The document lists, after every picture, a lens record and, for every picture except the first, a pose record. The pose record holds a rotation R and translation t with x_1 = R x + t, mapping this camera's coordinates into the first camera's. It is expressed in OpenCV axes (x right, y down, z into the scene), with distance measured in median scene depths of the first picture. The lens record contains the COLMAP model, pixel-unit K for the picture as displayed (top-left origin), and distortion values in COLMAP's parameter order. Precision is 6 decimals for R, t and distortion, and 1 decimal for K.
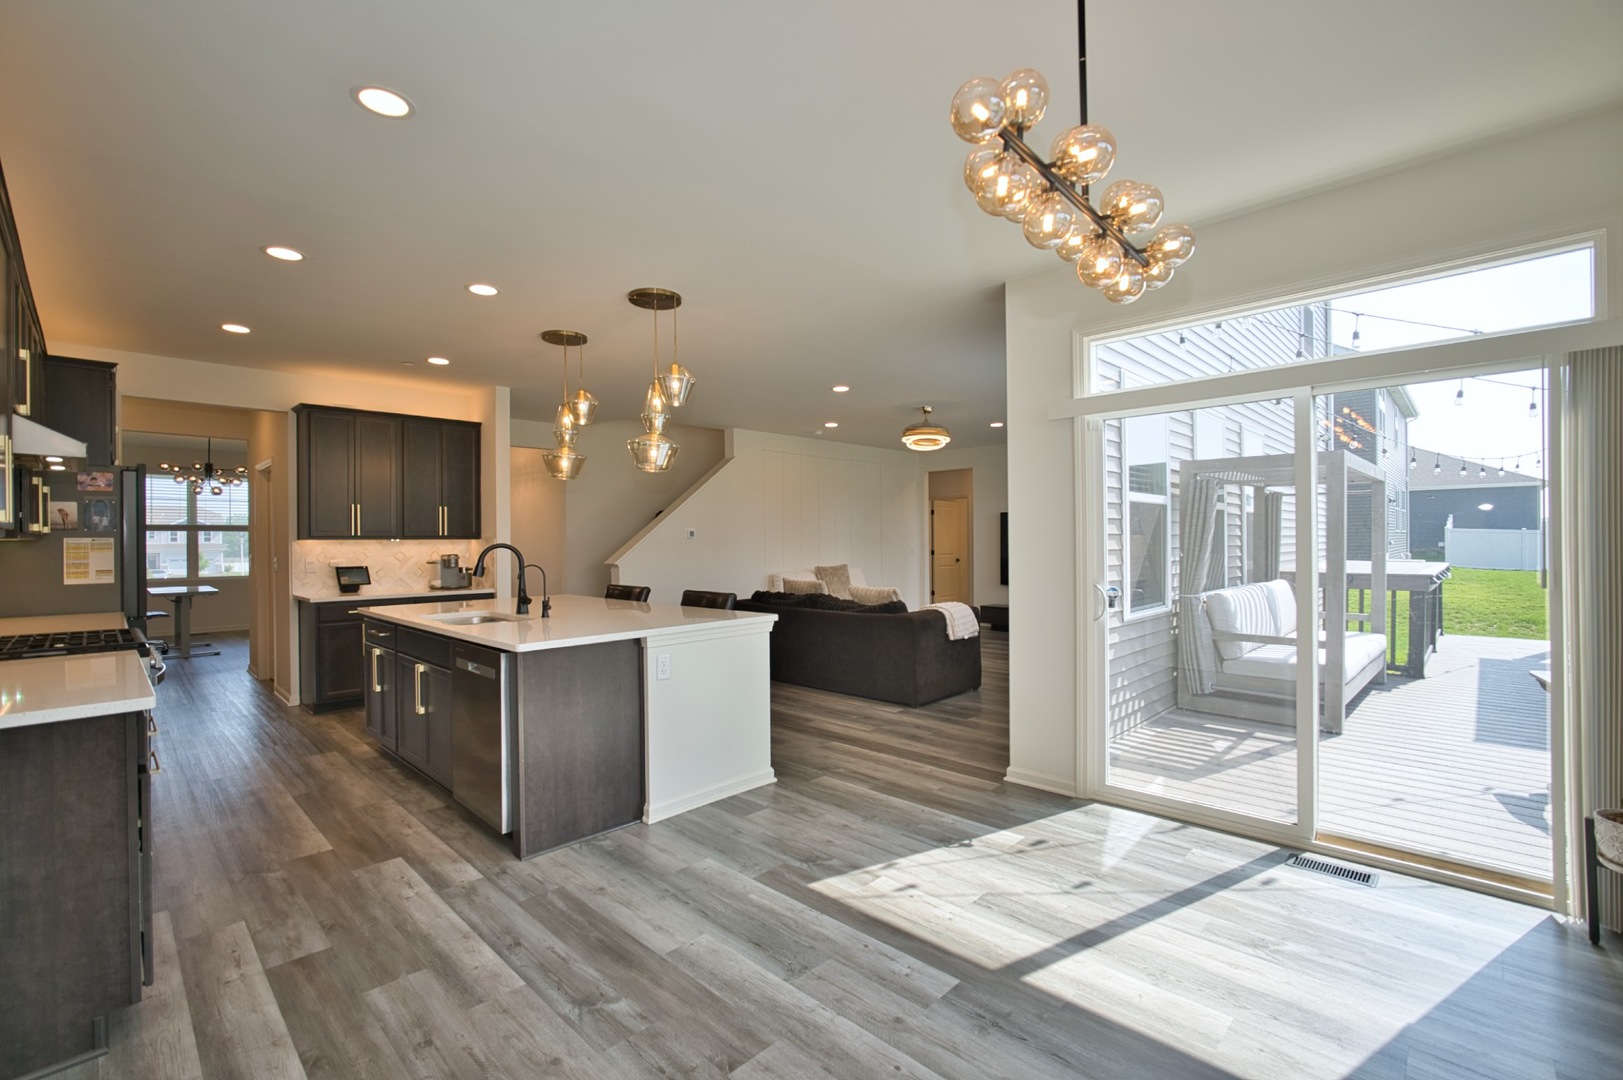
lens RADIAL K [[704.7, 0, 811.0], [0, 704.7, 542.1], [0, 0, 1]] dist [-0.024431, 0.006683]
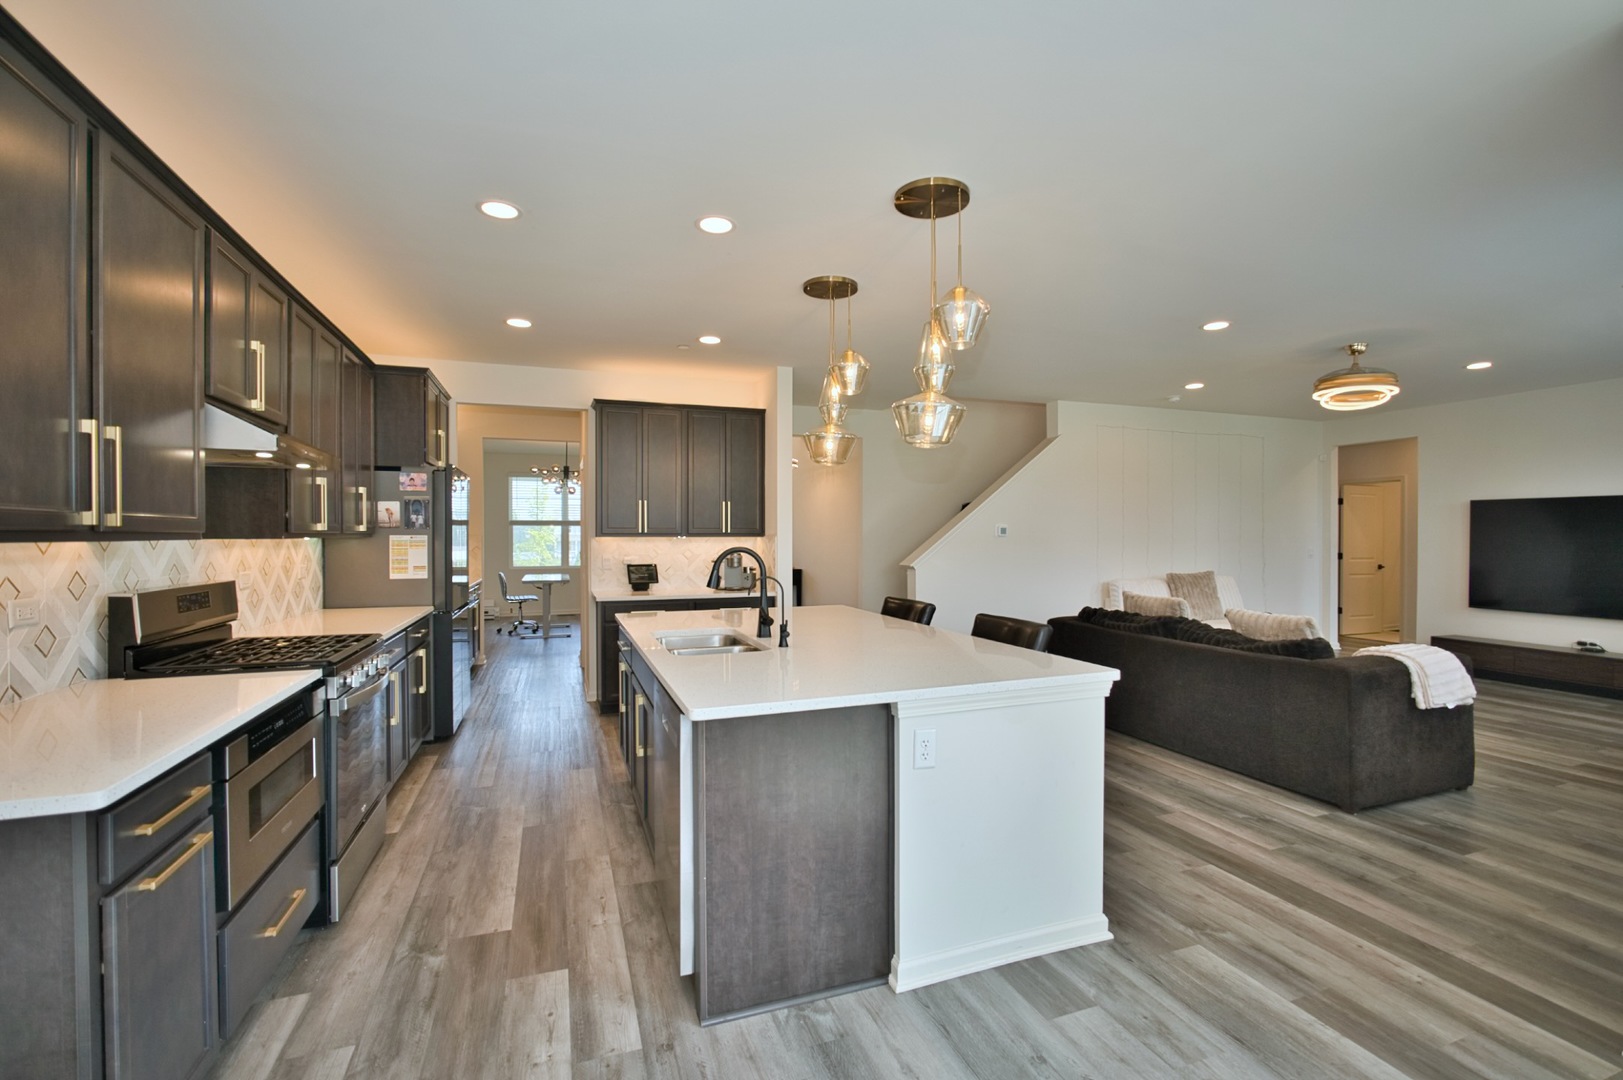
lens RADIAL K [[704.7, 0, 810.7], [0, 704.7, 542.6], [0, 0, 1]] dist [-0.024431, 0.006683]
pose [[0.899106, 0.011688, -0.437575, -0.025177], [-0.007221, 0.999903, 0.011871, -0.014563], [0.437671, -0.007513, 0.899104, 0.361280]]
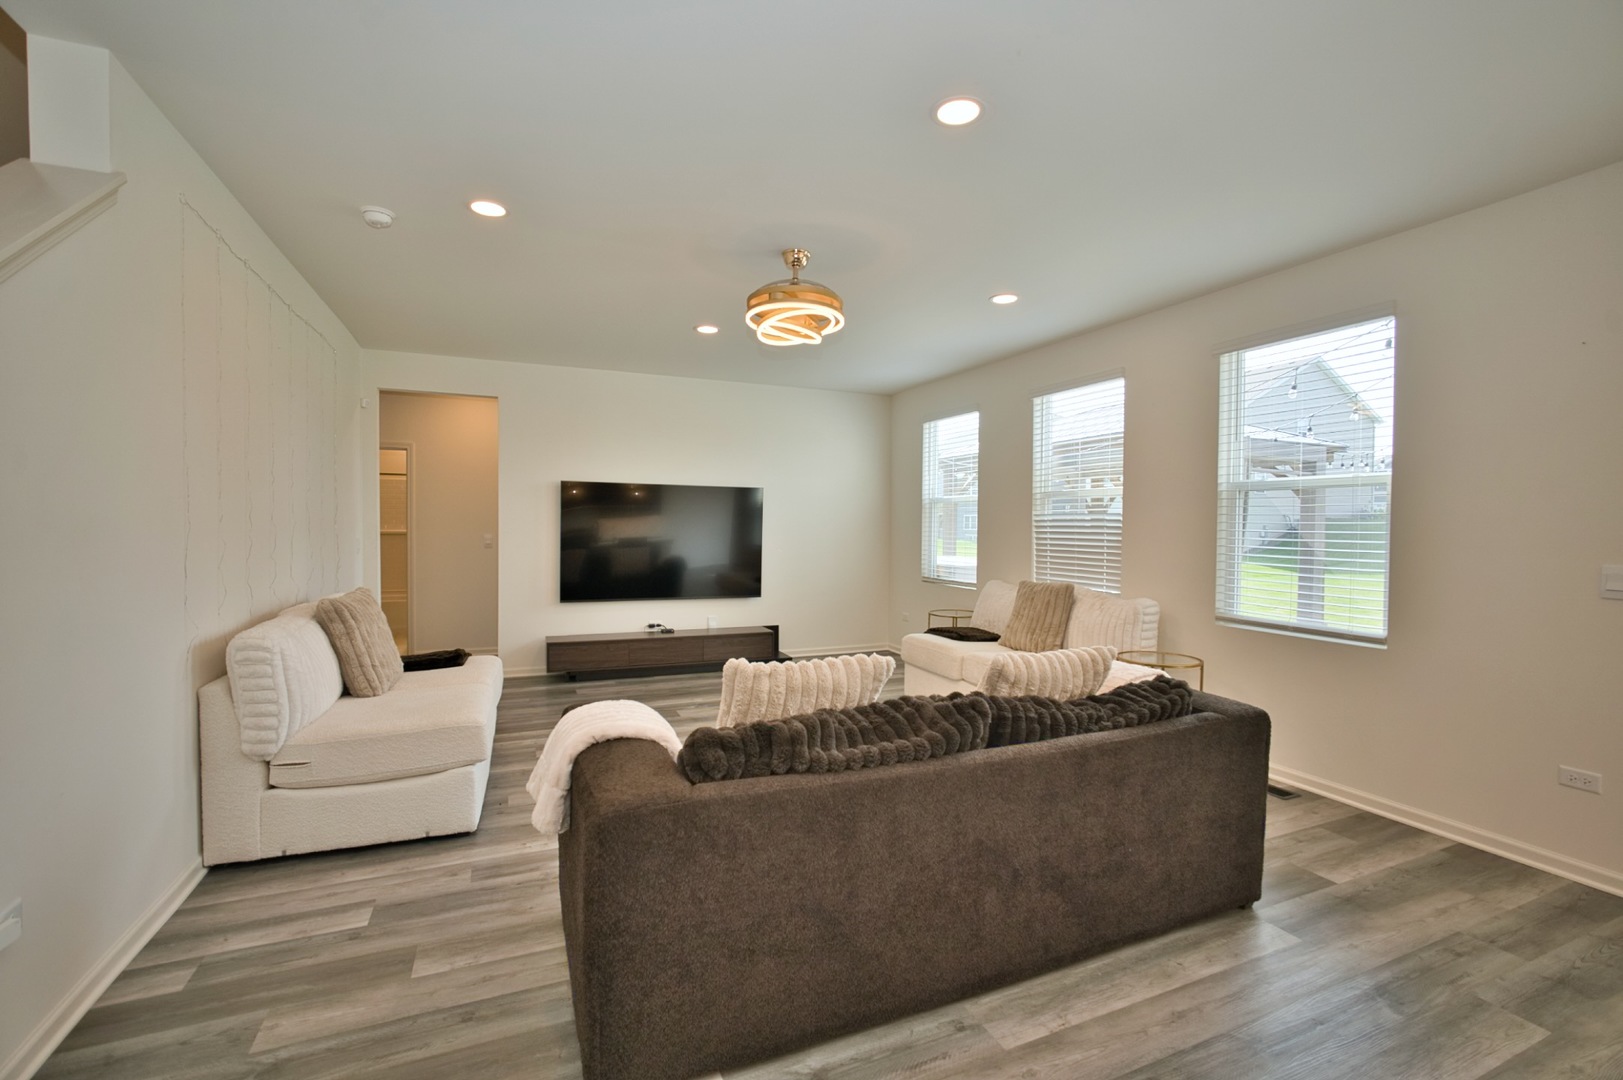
lens RADIAL K [[704.7, 0, 809.6], [0, 704.7, 536.4], [0, 0, 1]] dist [-0.024431, 0.006683]
pose [[0.381649, -0.003992, 0.924299, -0.577470], [-0.009710, 0.999918, 0.008328, -0.007171], [-0.924256, -0.012153, 0.381579, 1.687243]]
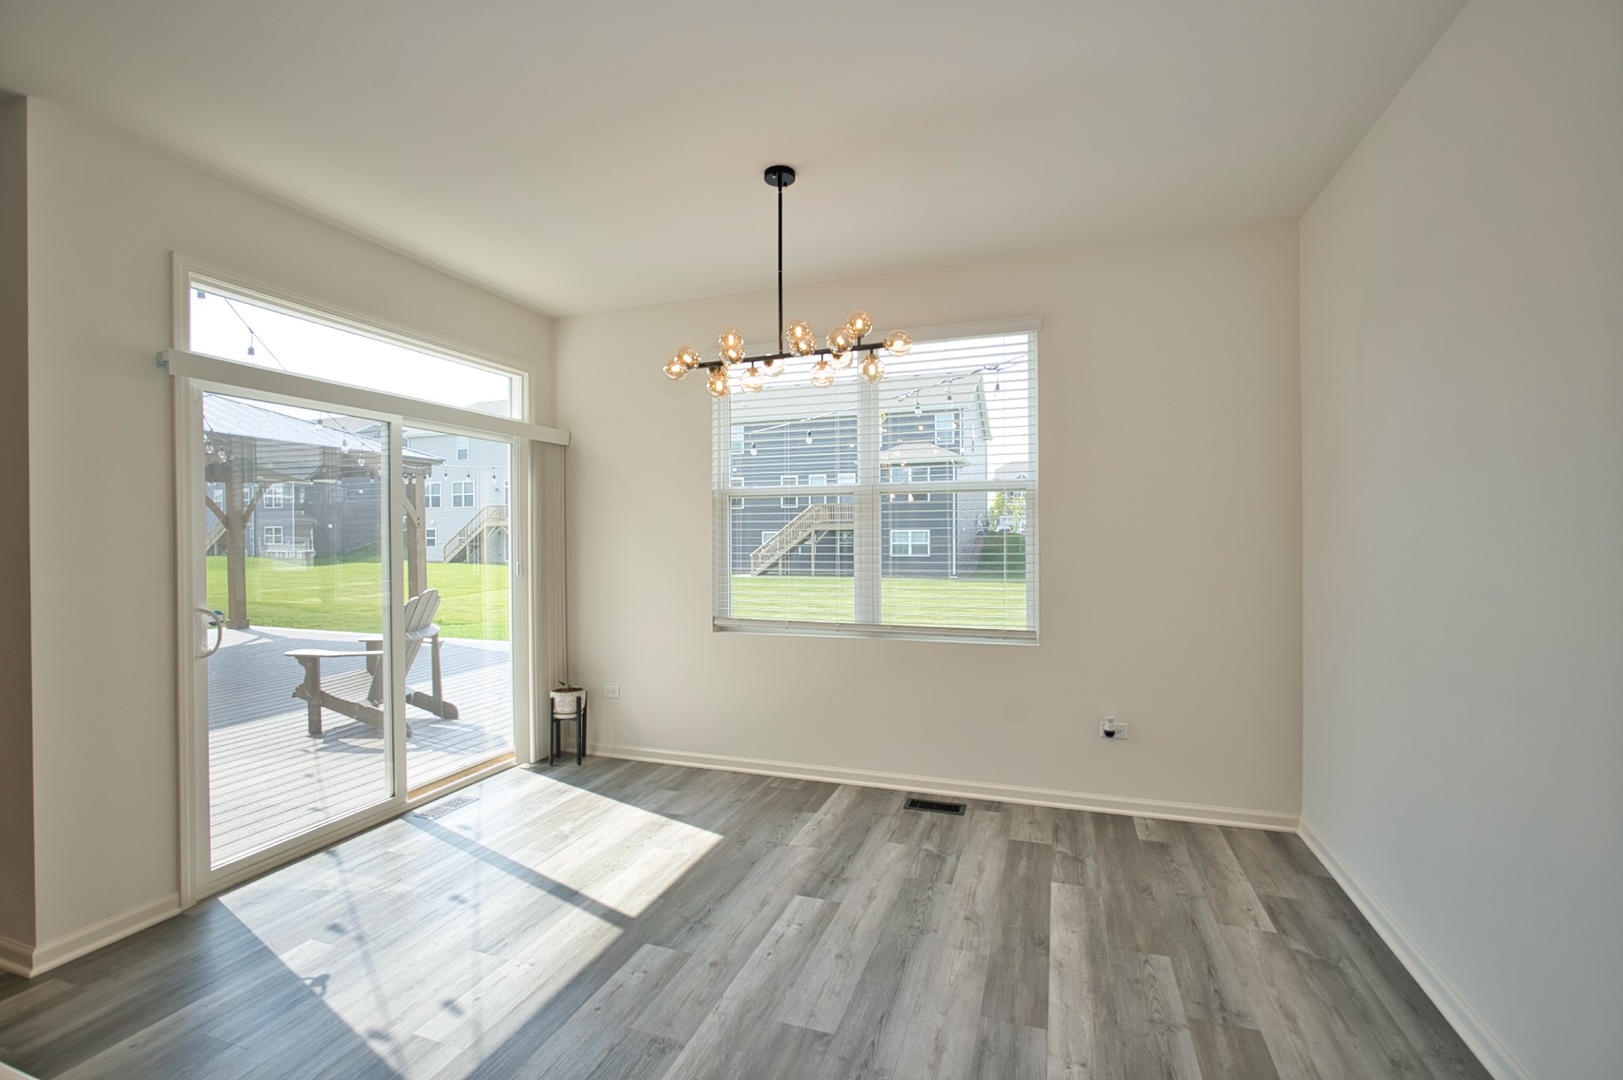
lens RADIAL K [[704.7, 0, 812.6], [0, 704.7, 538.6], [0, 0, 1]] dist [-0.024431, 0.006683]
pose [[-0.422455, 0.008215, 0.906347, -0.527558], [0.010847, 0.999933, -0.004007, -0.004381], [-0.906319, 0.008138, -0.422515, 0.709566]]
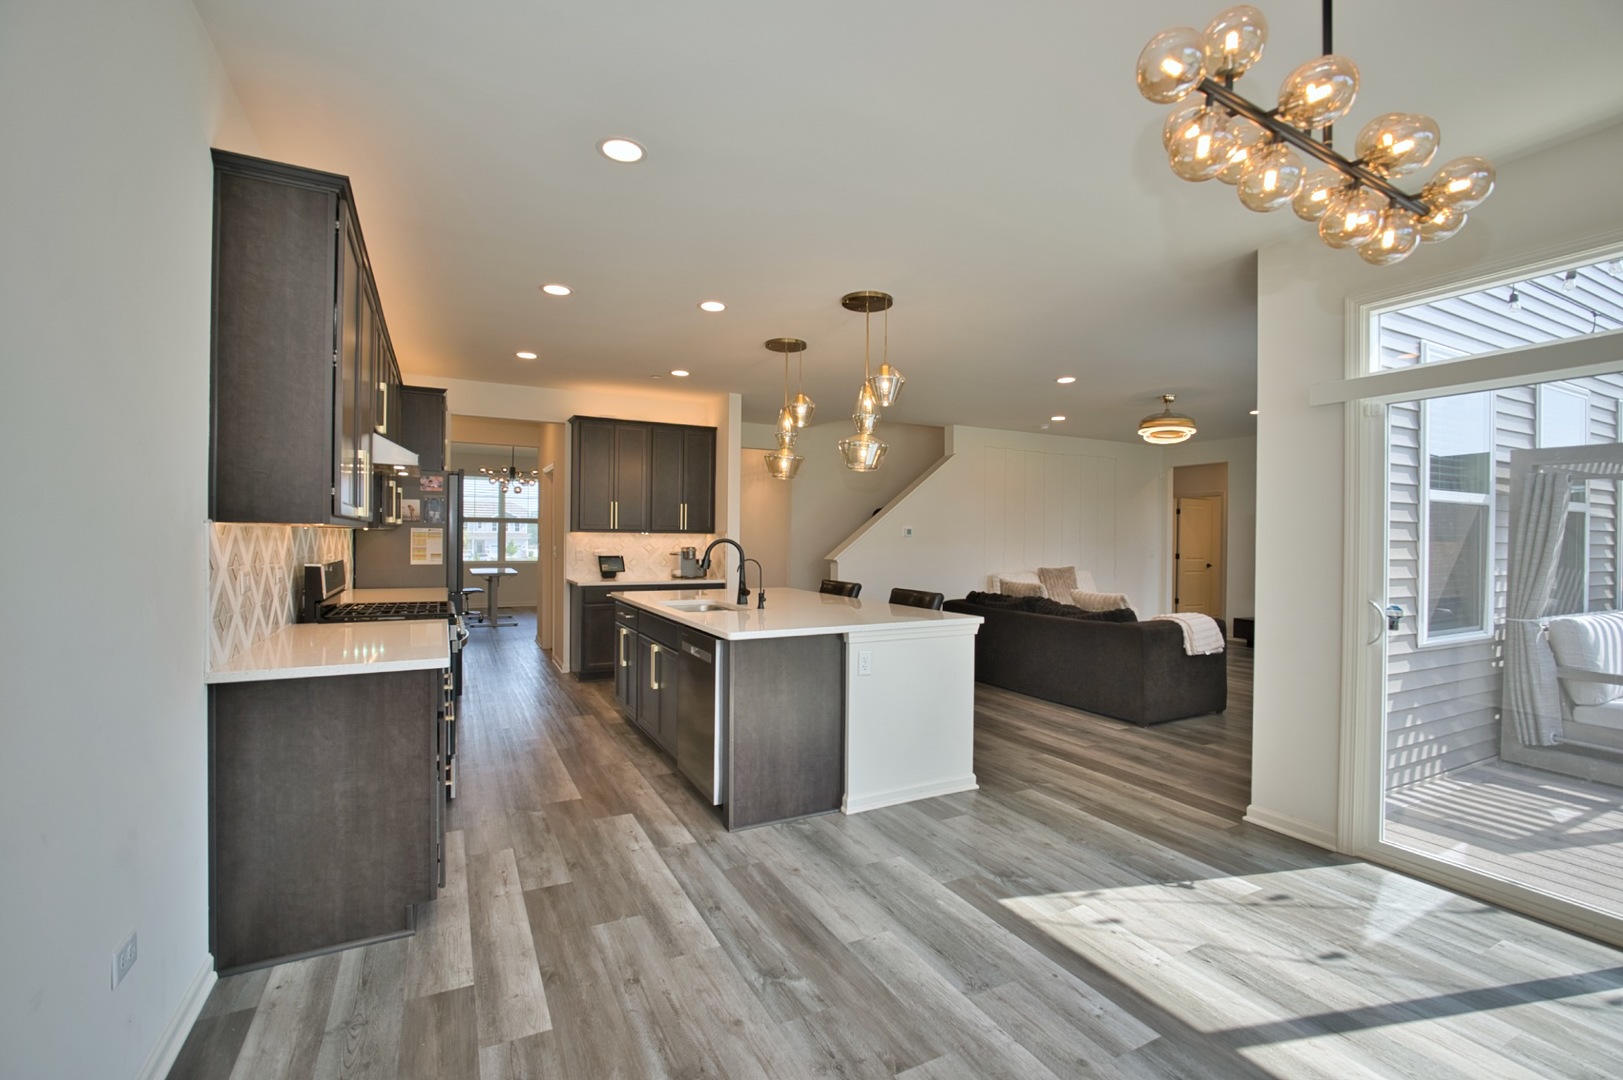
lens RADIAL K [[704.7, 0, 810.4], [0, 704.7, 542.4], [0, 0, 1]] dist [-0.024431, 0.006683]
pose [[0.948914, 0.020128, -0.314892, 0.031548], [-0.018670, 0.999796, 0.007646, -0.003465], [0.314982, -0.001376, 0.949097, 0.005433]]
